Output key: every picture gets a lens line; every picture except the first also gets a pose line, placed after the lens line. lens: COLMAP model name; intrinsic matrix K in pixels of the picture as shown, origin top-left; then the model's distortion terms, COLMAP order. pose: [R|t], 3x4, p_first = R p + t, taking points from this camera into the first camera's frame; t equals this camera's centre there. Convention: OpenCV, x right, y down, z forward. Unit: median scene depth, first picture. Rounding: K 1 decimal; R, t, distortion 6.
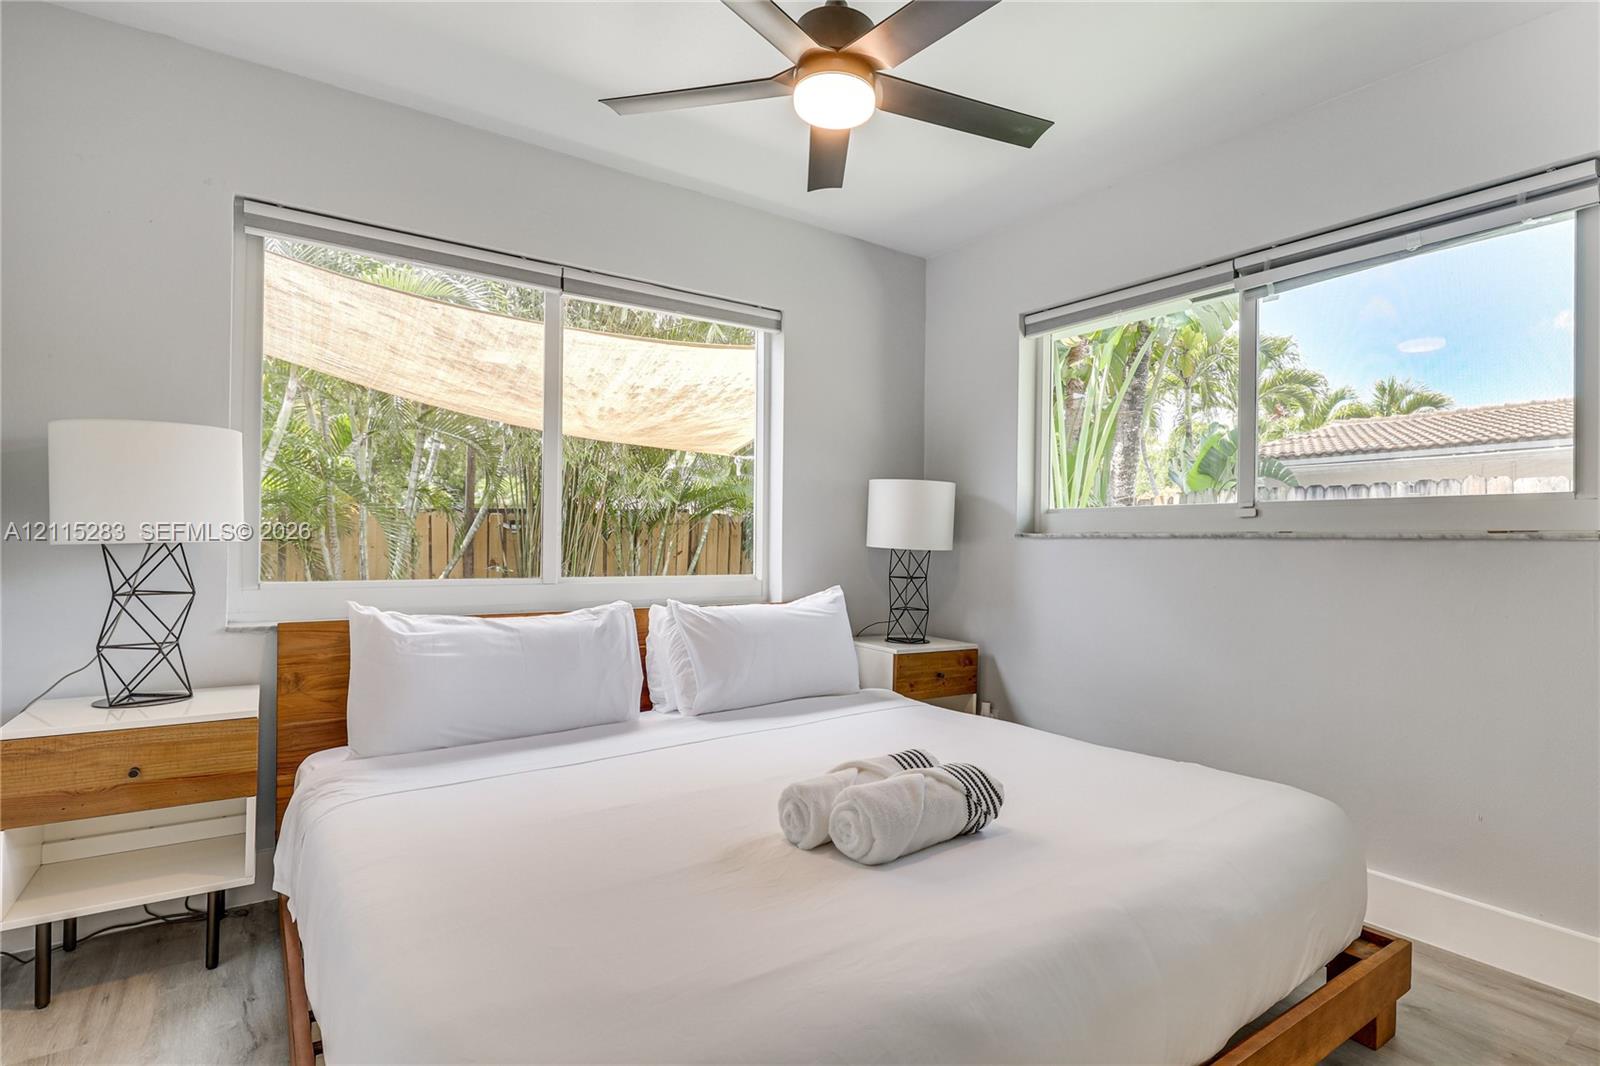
lens RADIAL K [[813.7, 0, 806.3], [0, 813.7, 545.0], [0, 0, 1]] dist [-0.003412, -0.000357]
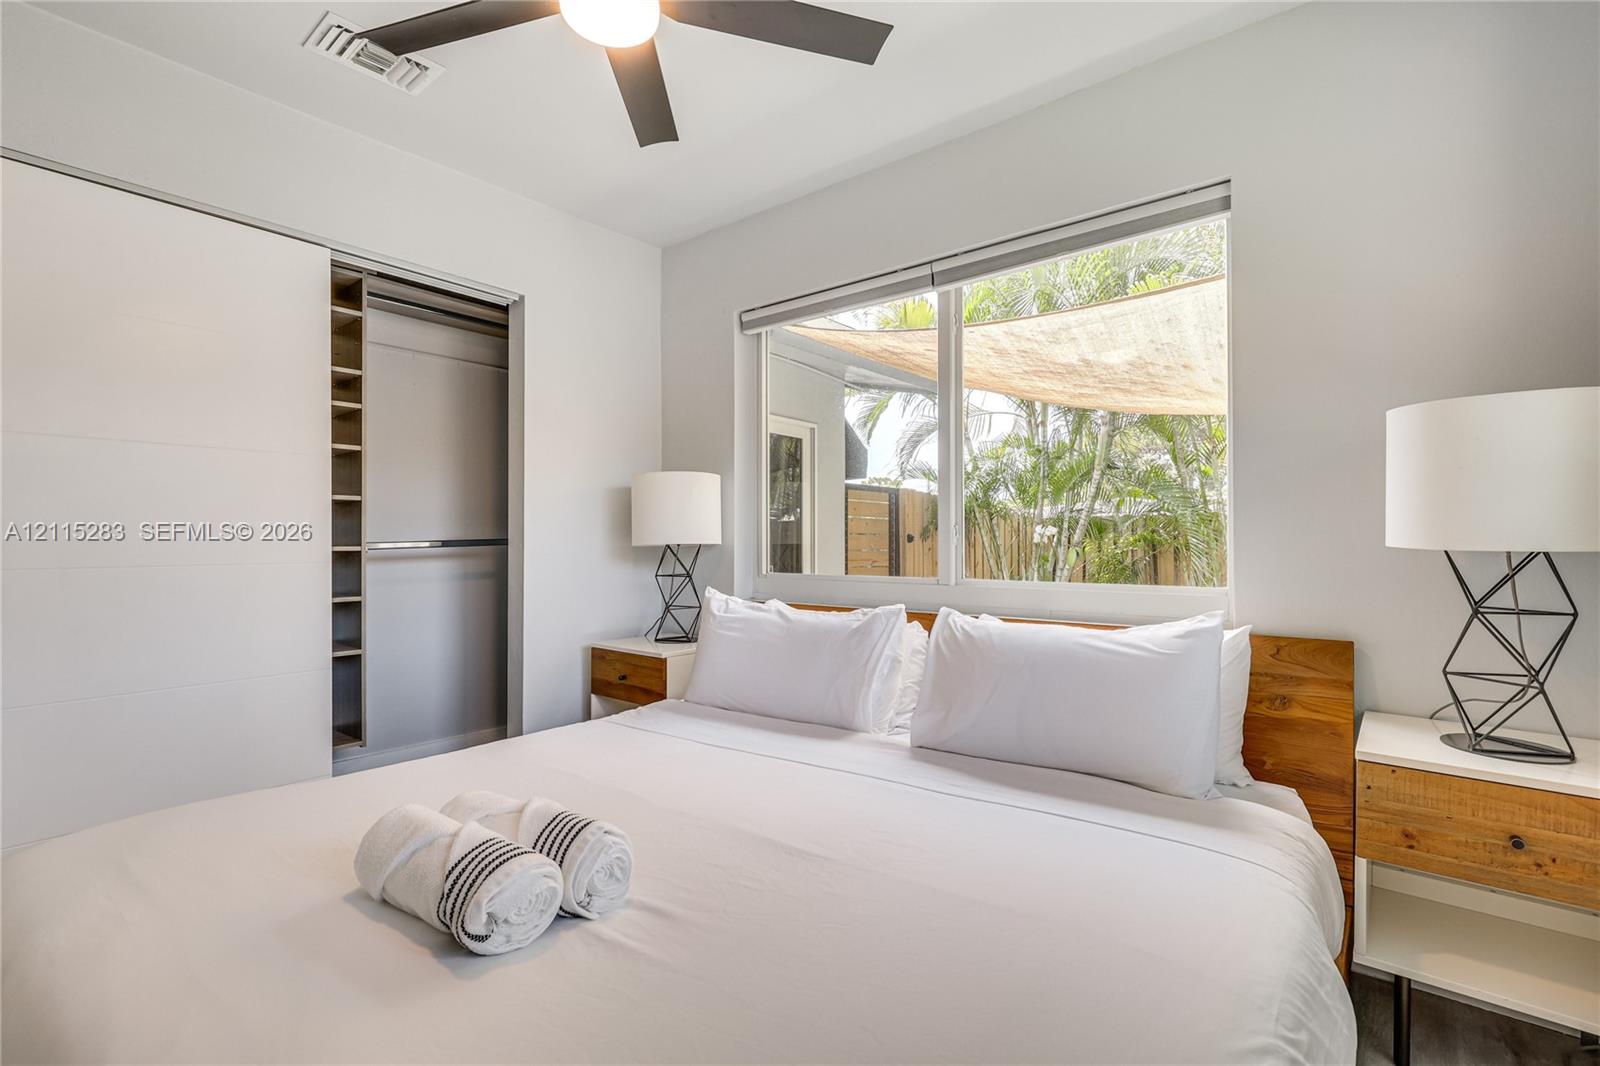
lens RADIAL K [[719.0, 0, 804.6], [0, 719.0, 530.3], [0, 0, 1]] dist [-0.002034, -0.000690]
pose [[0.268296, -0.027188, -0.962953, 0.572478], [0.006009, 0.999629, -0.026549, 0.005230], [0.963318, 0.001337, 0.268360, 0.711283]]
